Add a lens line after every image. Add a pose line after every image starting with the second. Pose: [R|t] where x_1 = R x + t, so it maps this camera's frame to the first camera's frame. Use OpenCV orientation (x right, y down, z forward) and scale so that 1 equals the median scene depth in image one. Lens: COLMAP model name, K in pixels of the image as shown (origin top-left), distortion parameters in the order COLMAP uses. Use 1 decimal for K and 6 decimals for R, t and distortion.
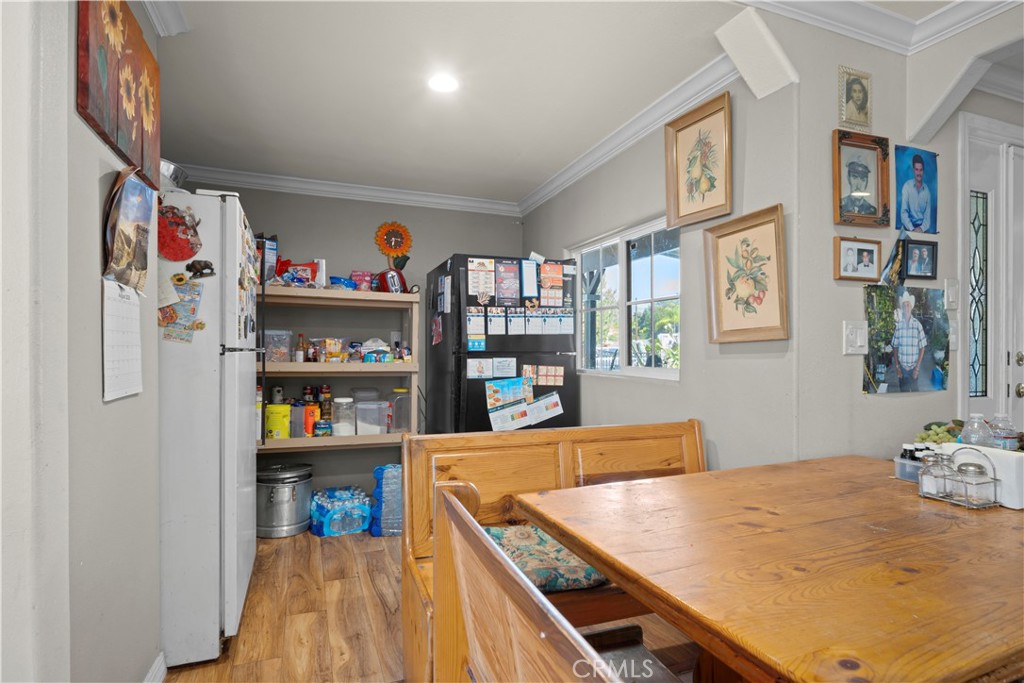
lens RADIAL K [[519.3, 0, 498.2], [0, 519.3, 348.1], [0, 0, 1]] dist [-0.007405, 0.000405]
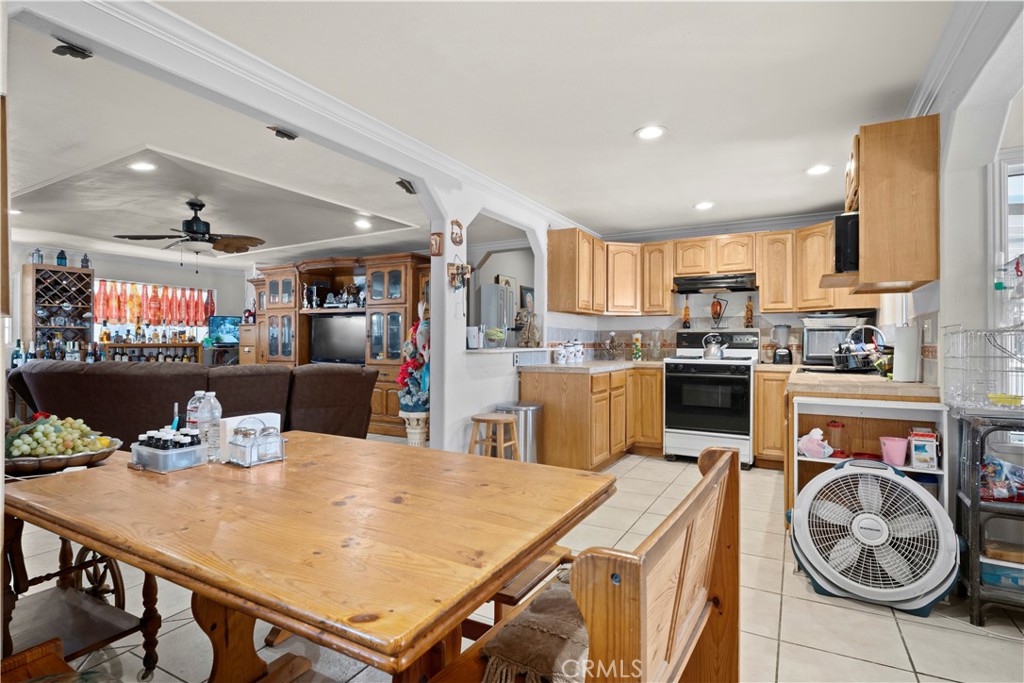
lens RADIAL K [[519.3, 0, 511.0], [0, 519.3, 339.3], [0, 0, 1]] dist [-0.007405, 0.000405]
pose [[-0.631025, -0.002590, 0.775758, -0.332163], [-0.005989, 0.999981, -0.001534, 0.004143], [-0.775739, -0.005614, -0.631029, 0.997069]]
